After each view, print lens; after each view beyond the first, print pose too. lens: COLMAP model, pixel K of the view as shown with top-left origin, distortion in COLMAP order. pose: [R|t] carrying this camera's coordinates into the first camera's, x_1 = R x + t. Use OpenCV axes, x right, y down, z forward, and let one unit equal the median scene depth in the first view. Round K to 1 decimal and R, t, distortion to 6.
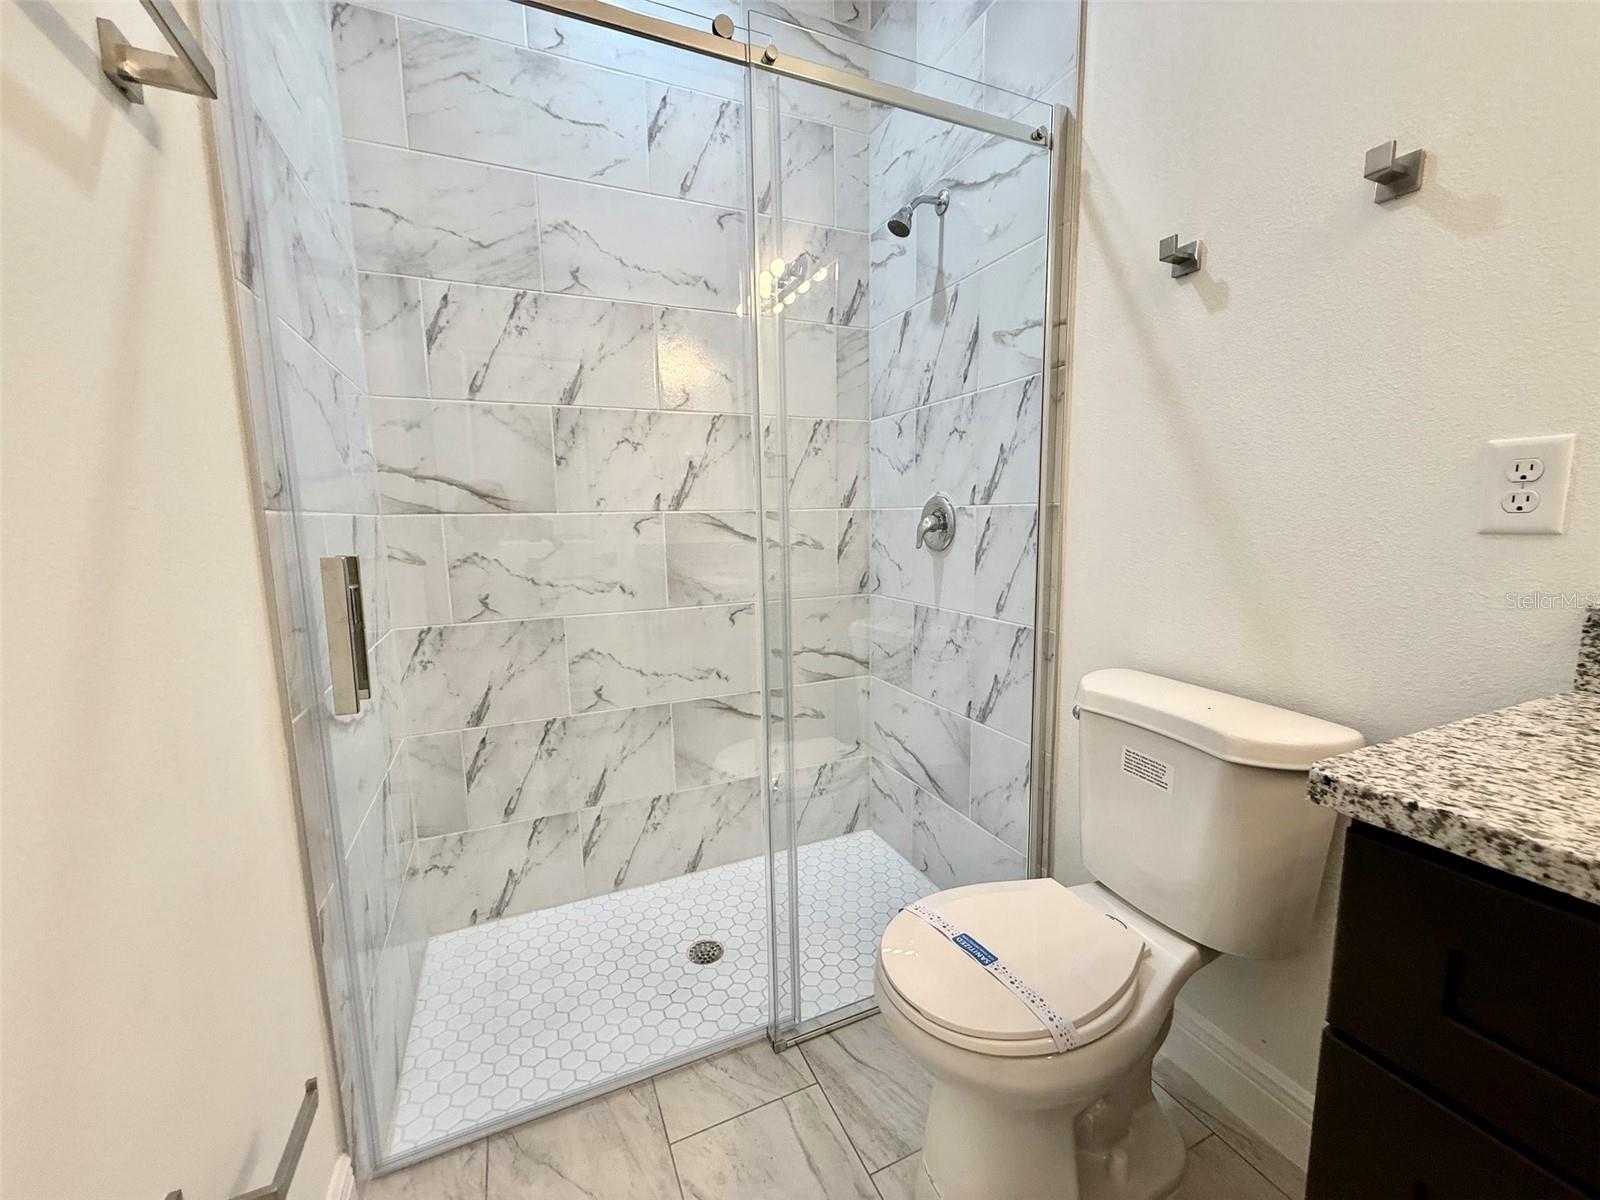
lens RADIAL K [[638.6, 0, 796.8], [0, 638.6, 603.9], [0, 0, 1]] dist [-0.000207, 0.000252]
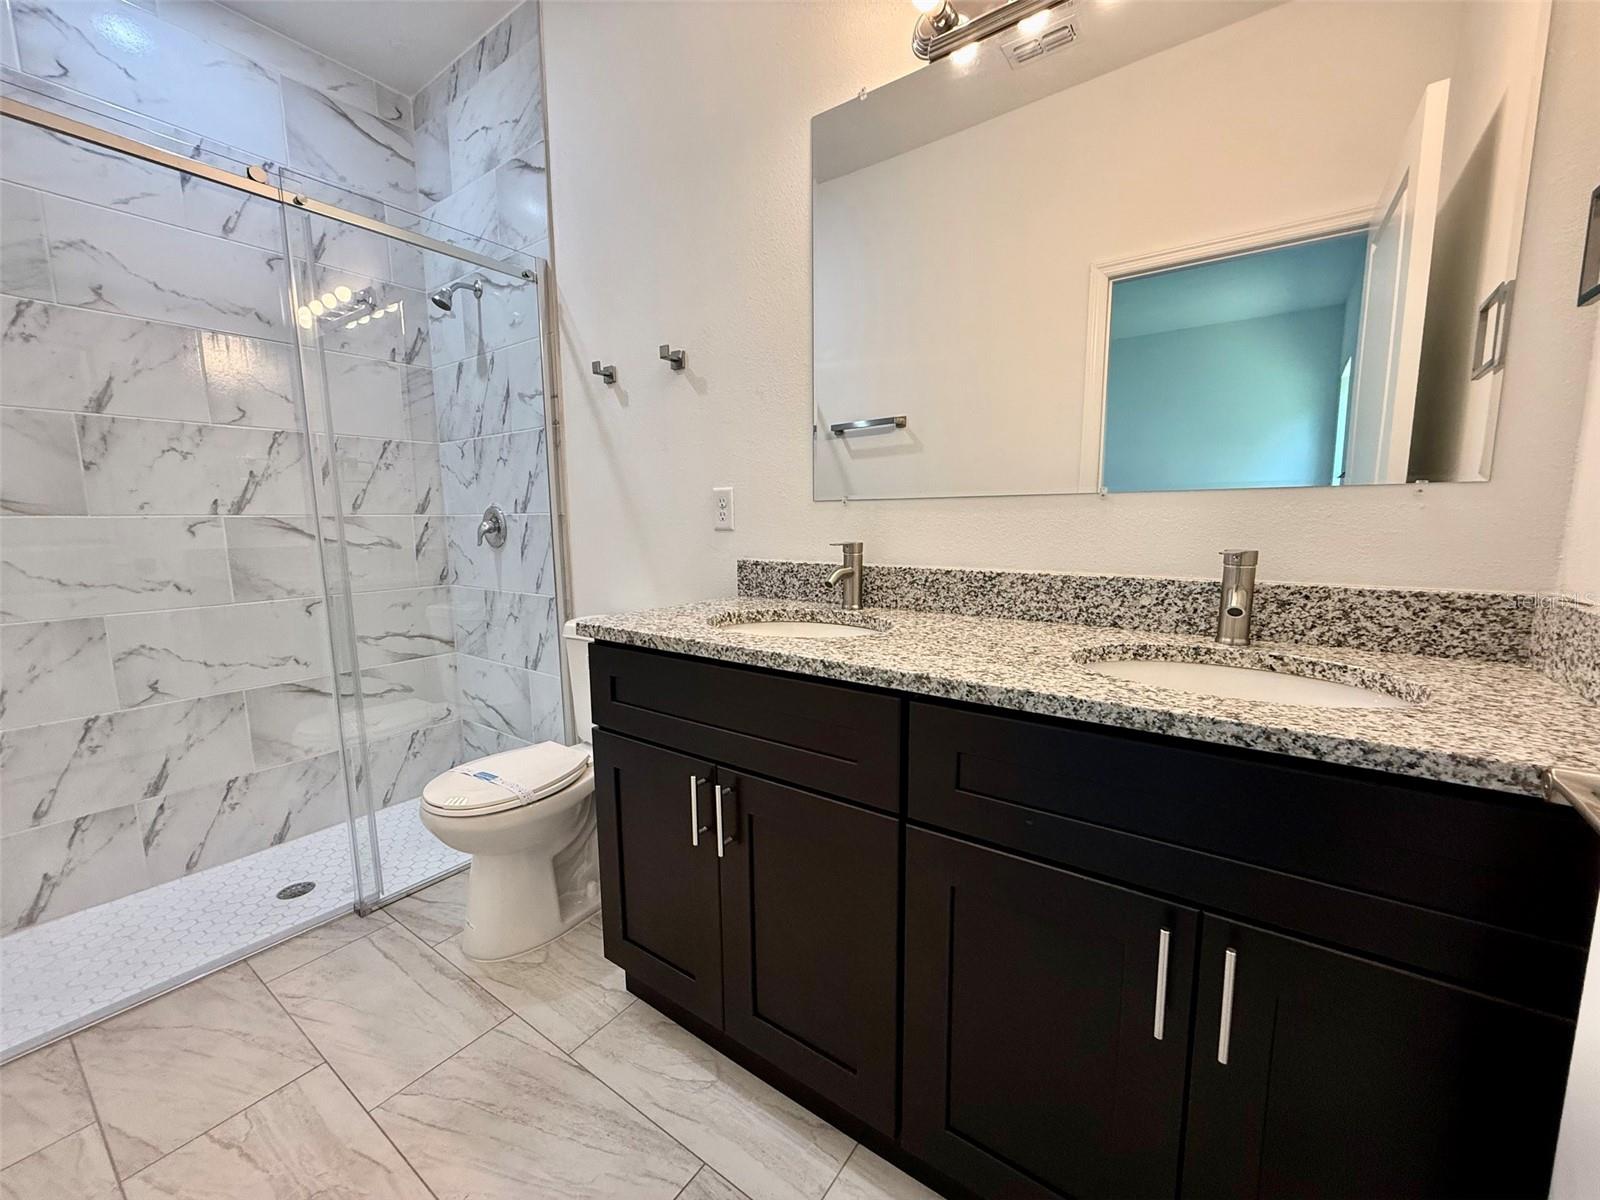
lens RADIAL K [[638.6, 0, 797.2], [0, 638.6, 603.5], [0, 0, 1]] dist [-0.000207, 0.000252]
pose [[0.862615, -0.058681, 0.502446, 0.088598], [0.063818, 0.997937, 0.006985, 0.065637], [-0.501820, 0.026040, 0.864580, -0.469839]]
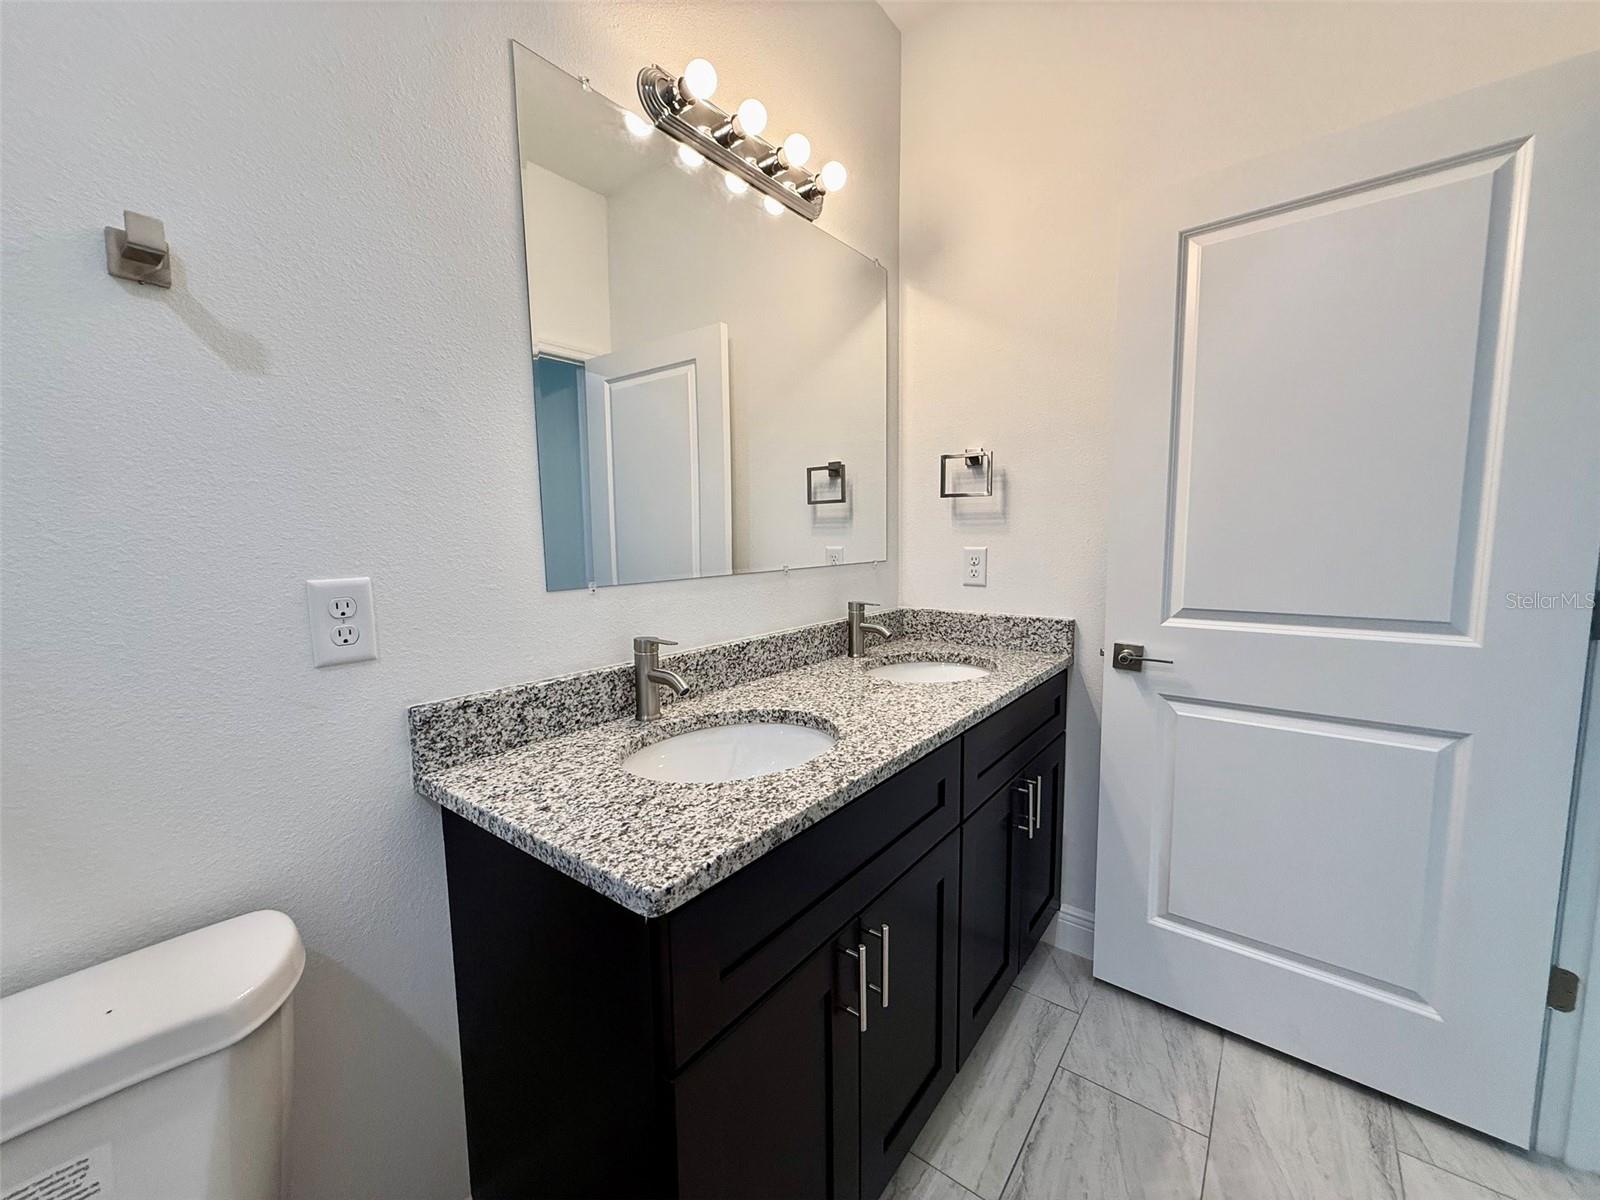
lens RADIAL K [[638.6, 0, 798.1], [0, 638.6, 601.7], [0, 0, 1]] dist [-0.000207, 0.000252]
pose [[-0.478756, -0.073112, 0.874899, -0.092645], [0.141766, 0.977011, 0.159221, -0.122216], [-0.866427, 0.200259, -0.457385, 0.352390]]
